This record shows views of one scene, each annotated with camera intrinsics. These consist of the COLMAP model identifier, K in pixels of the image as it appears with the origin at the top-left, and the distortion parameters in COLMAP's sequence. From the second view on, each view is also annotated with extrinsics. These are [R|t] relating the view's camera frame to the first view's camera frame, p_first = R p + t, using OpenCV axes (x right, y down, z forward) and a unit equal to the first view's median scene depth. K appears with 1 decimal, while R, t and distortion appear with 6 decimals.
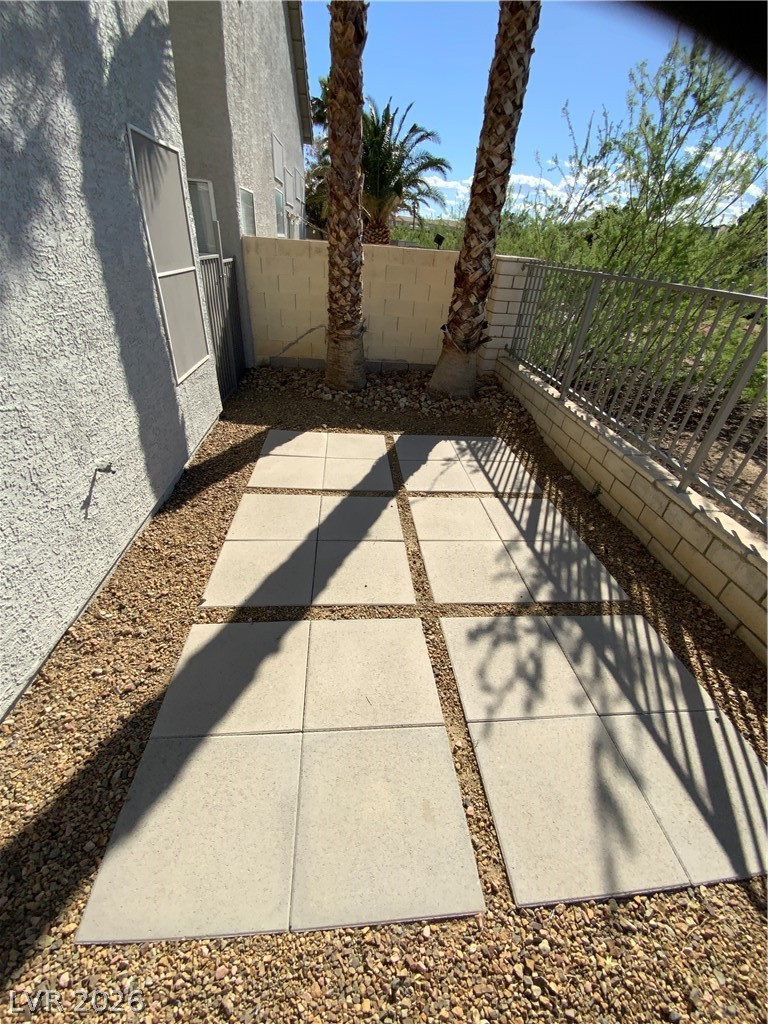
lens RADIAL K [[410.6, 0, 351.9], [0, 410.6, 521.9], [0, 0, 1]] dist [-0.027292, -0.002234]
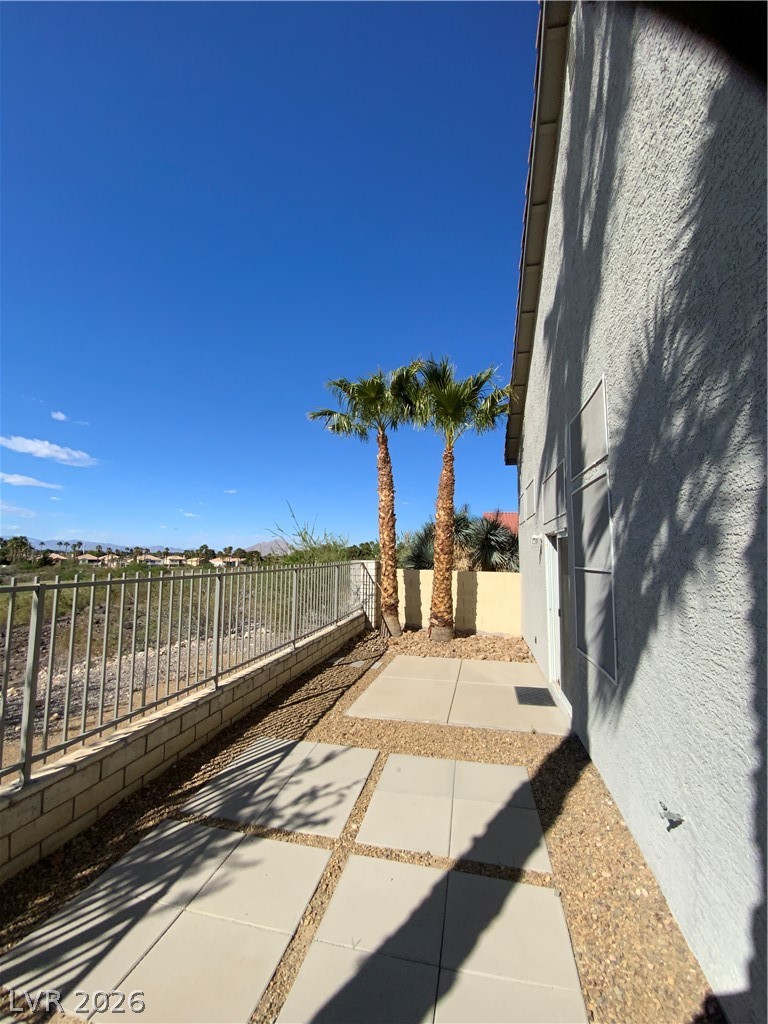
lens RADIAL K [[410.6, 0, 380.6], [0, 410.6, 512.6], [0, 0, 1]] dist [-0.027292, -0.002234]
pose [[-0.967934, -0.044880, 0.247164, -0.150550], [0.077196, 0.883159, 0.462677, -1.167841], [-0.239051, 0.466921, -0.851375, 1.578130]]
